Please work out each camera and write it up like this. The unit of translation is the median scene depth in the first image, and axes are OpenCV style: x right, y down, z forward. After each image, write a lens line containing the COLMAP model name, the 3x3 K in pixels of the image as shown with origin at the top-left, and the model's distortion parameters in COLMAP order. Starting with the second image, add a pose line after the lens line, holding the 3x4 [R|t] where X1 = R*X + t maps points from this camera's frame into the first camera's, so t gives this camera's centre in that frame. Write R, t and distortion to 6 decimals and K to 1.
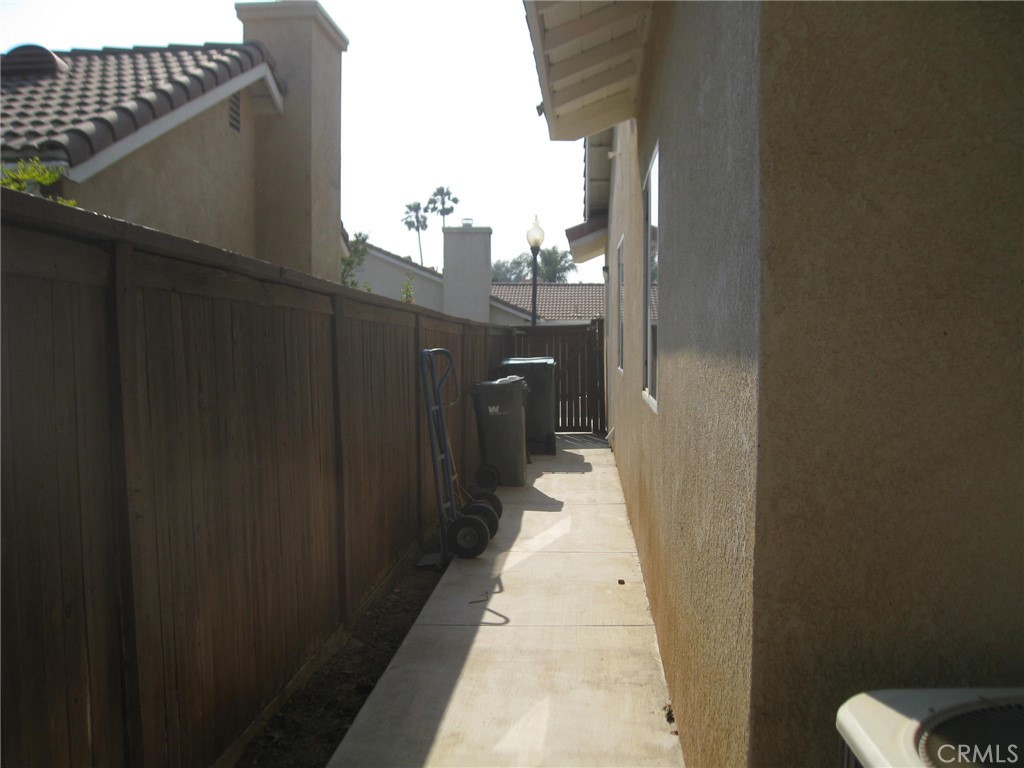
lens RADIAL K [[1057.1, 0, 512.1], [0, 1057.1, 384.6], [0, 0, 1]] dist [-0.130049, 0.000000]
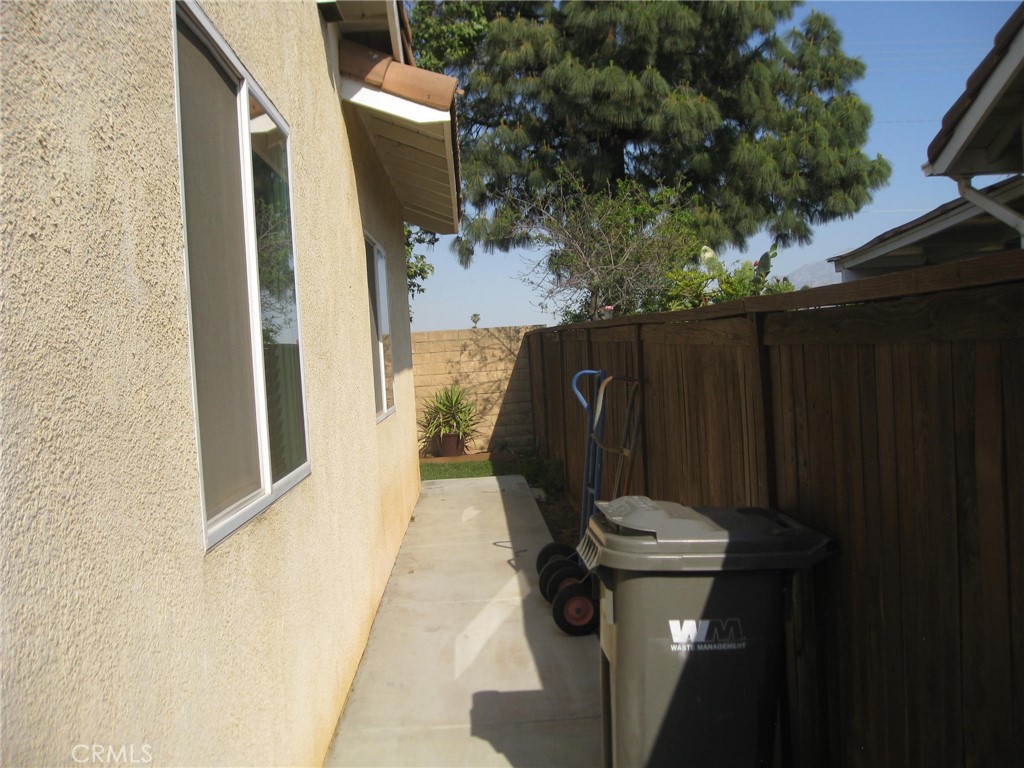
lens RADIAL K [[1057.1, 0, 512.0], [0, 1057.1, 384.3], [0, 0, 1]] dist [-0.130049, 0.000000]
pose [[-0.992325, 0.064617, -0.105431, 0.104177], [0.057334, 0.995848, 0.070707, -0.106827], [0.109562, 0.064119, -0.991910, 2.190417]]
